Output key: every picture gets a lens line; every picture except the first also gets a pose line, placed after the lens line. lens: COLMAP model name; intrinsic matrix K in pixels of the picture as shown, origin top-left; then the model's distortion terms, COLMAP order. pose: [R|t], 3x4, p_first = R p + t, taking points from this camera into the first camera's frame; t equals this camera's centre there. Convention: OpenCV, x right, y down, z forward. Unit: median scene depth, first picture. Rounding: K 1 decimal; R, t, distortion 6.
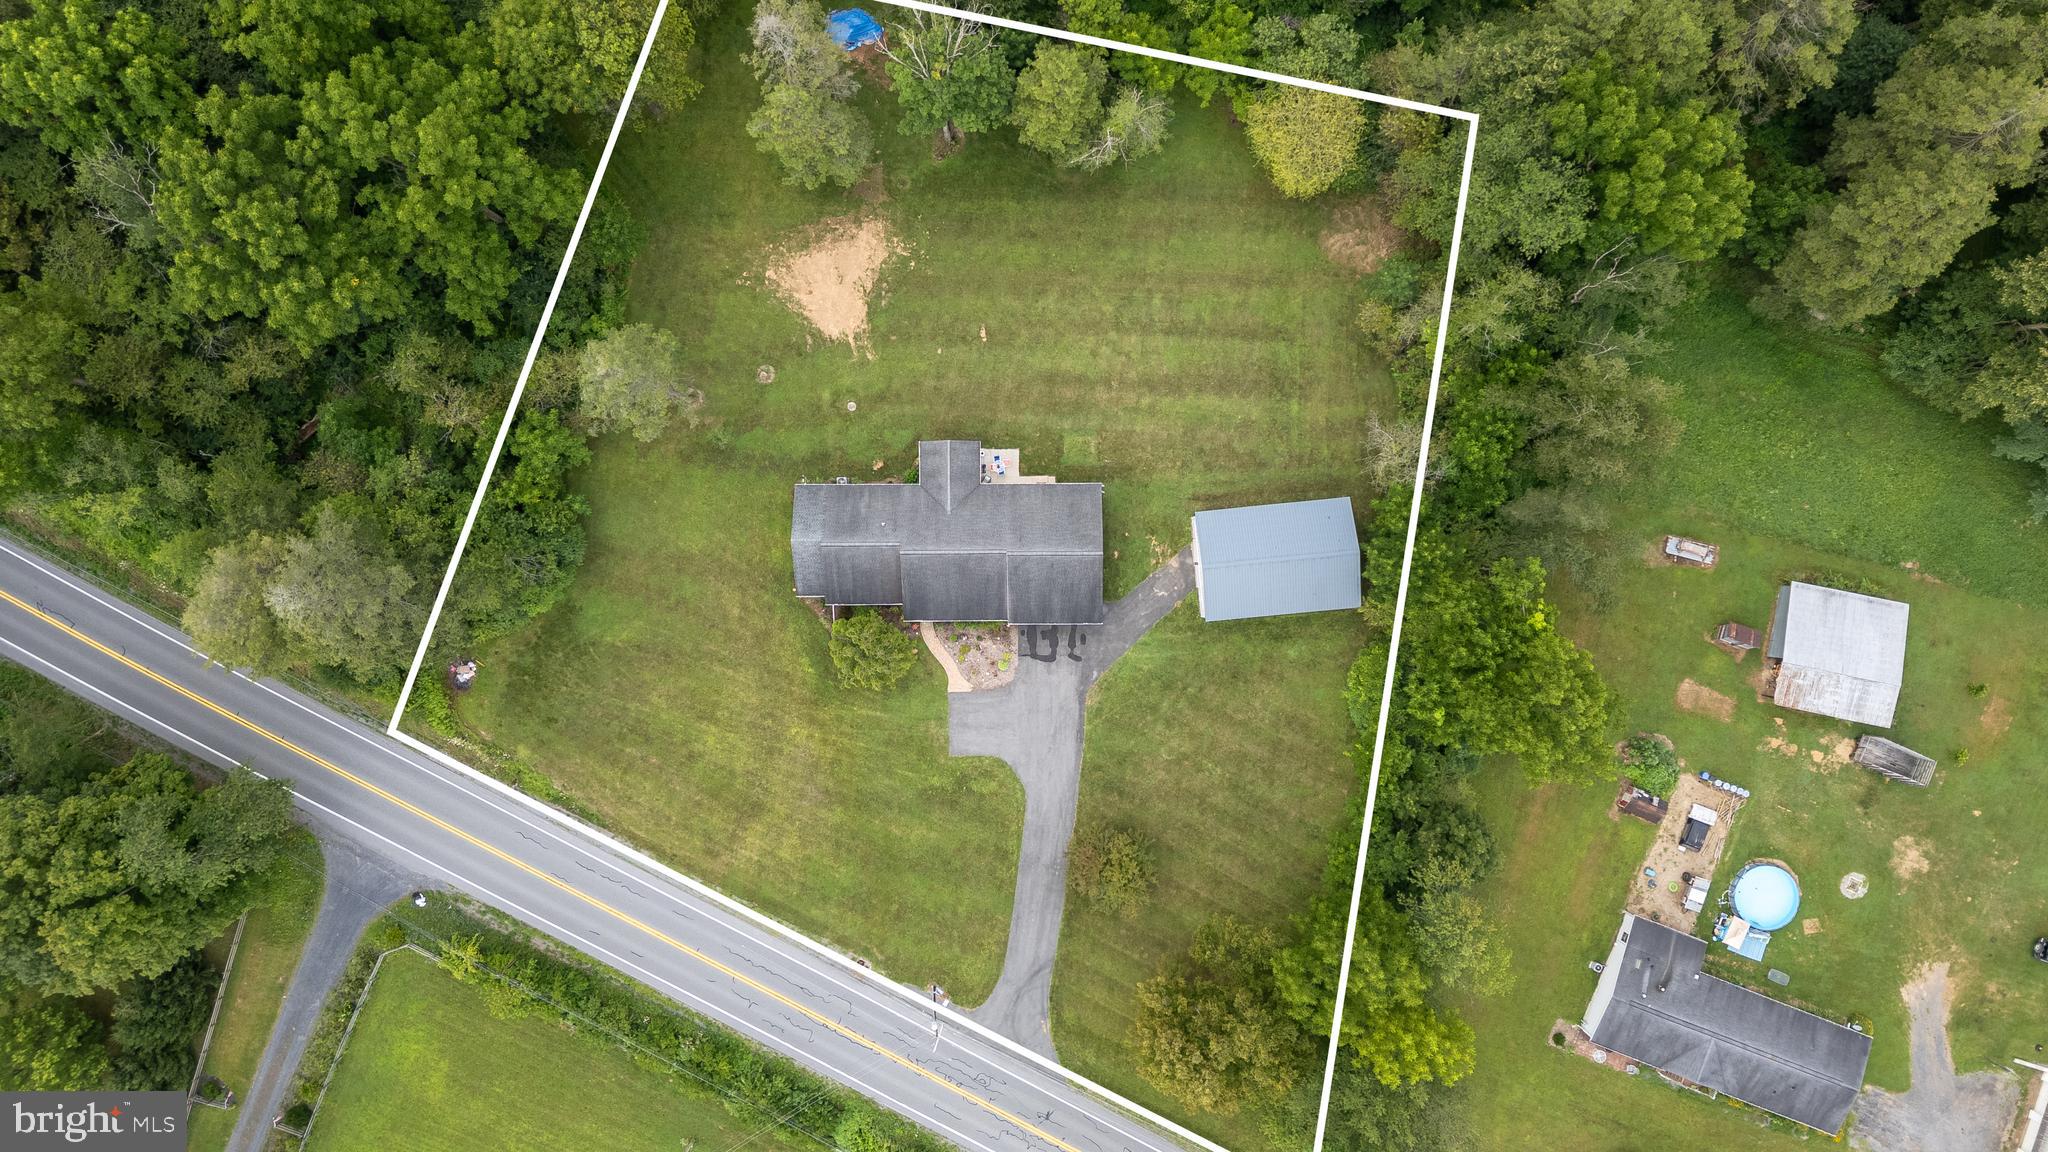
lens RADIAL K [[1423.8, 0, 1019.0], [0, 1423.8, 579.3], [0, 0, 1]] dist [0.084492, -0.078768]
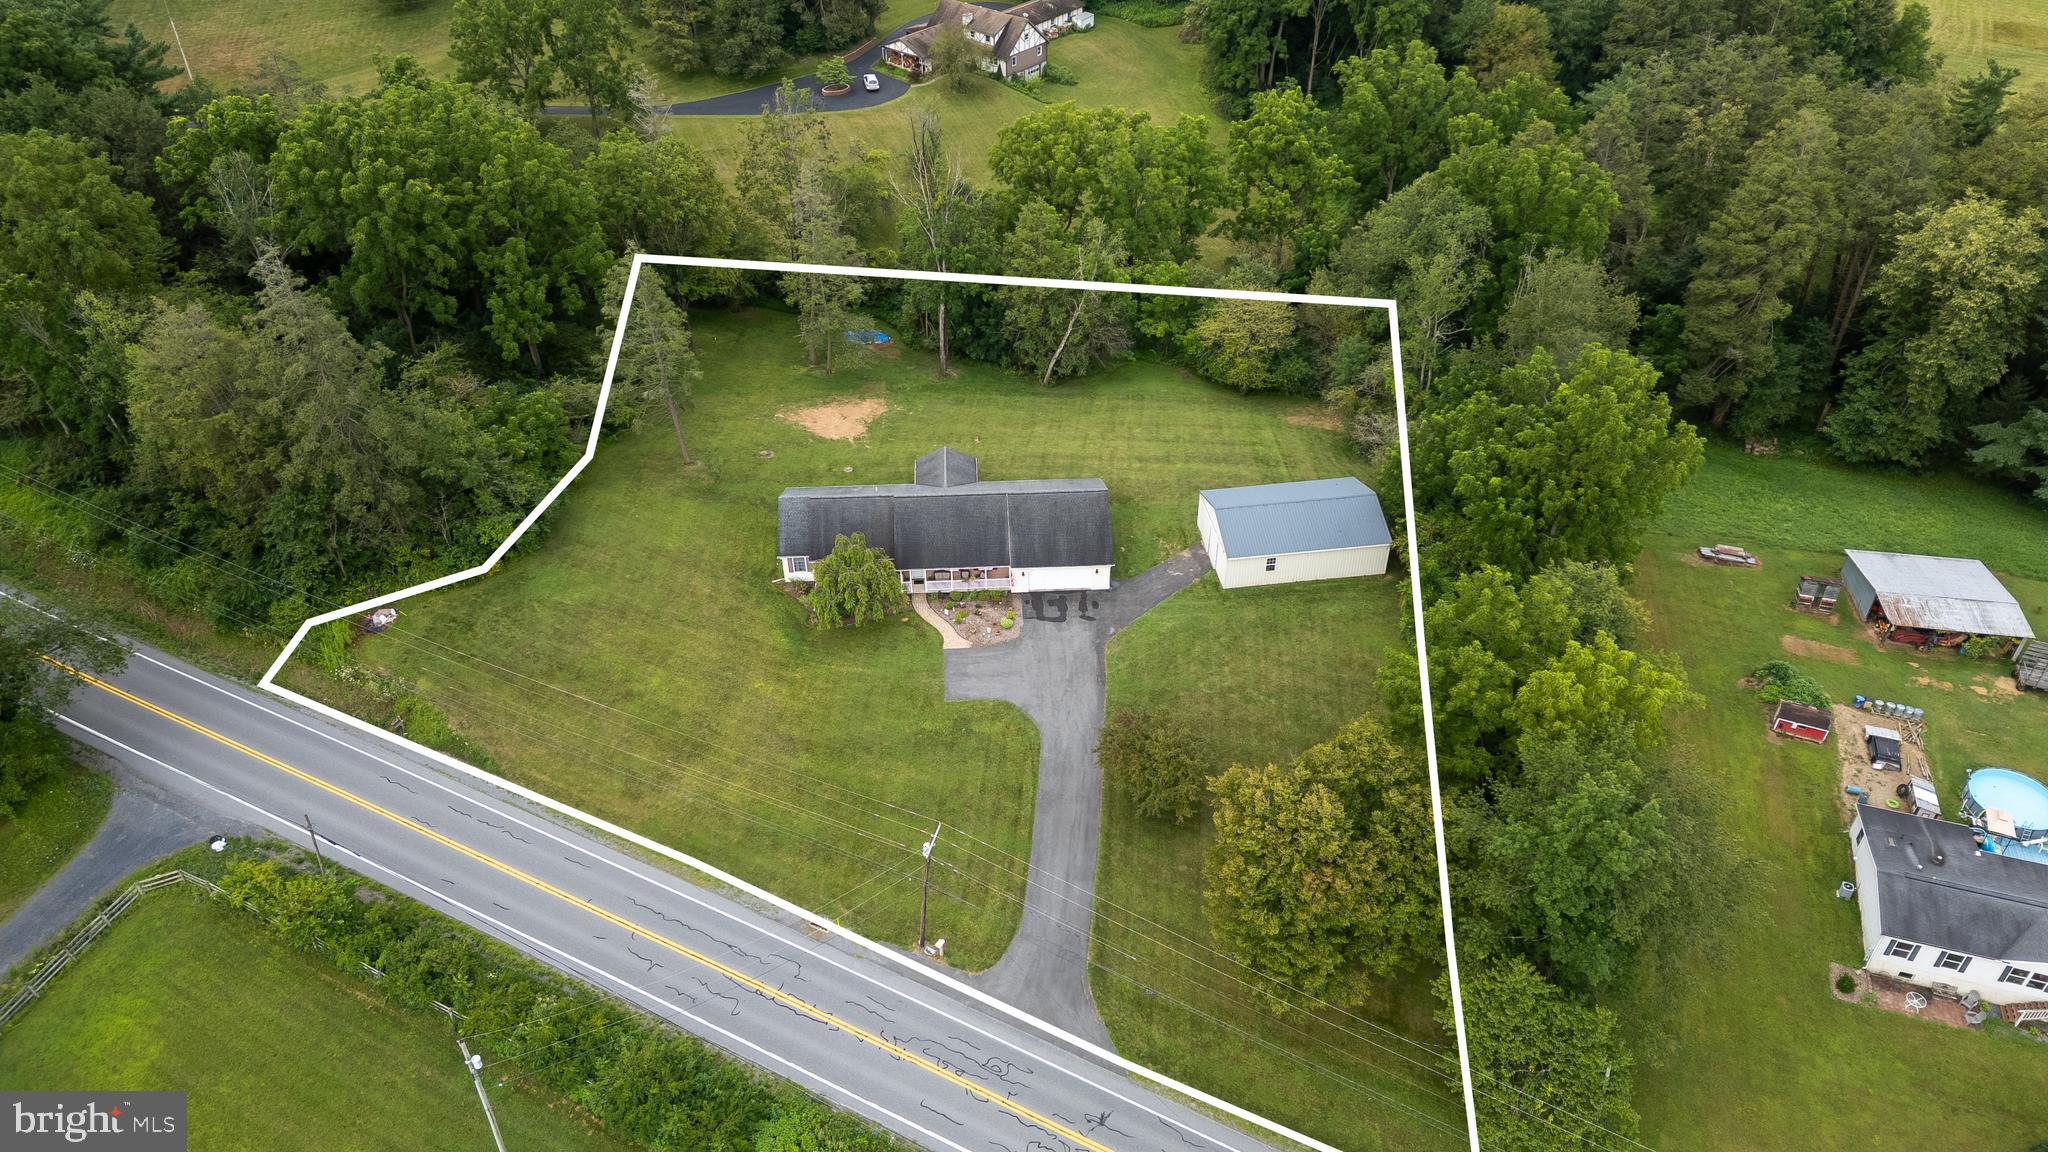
lens RADIAL K [[1423.8, 0, 1019.0], [0, 1423.8, 579.3], [0, 0, 1]] dist [0.084492, -0.078768]
pose [[0.999135, -0.020794, 0.036007, -0.034136], [0.041155, 0.618025, -0.785080, 0.725491], [-0.005929, 0.785883, 0.618347, 0.436232]]
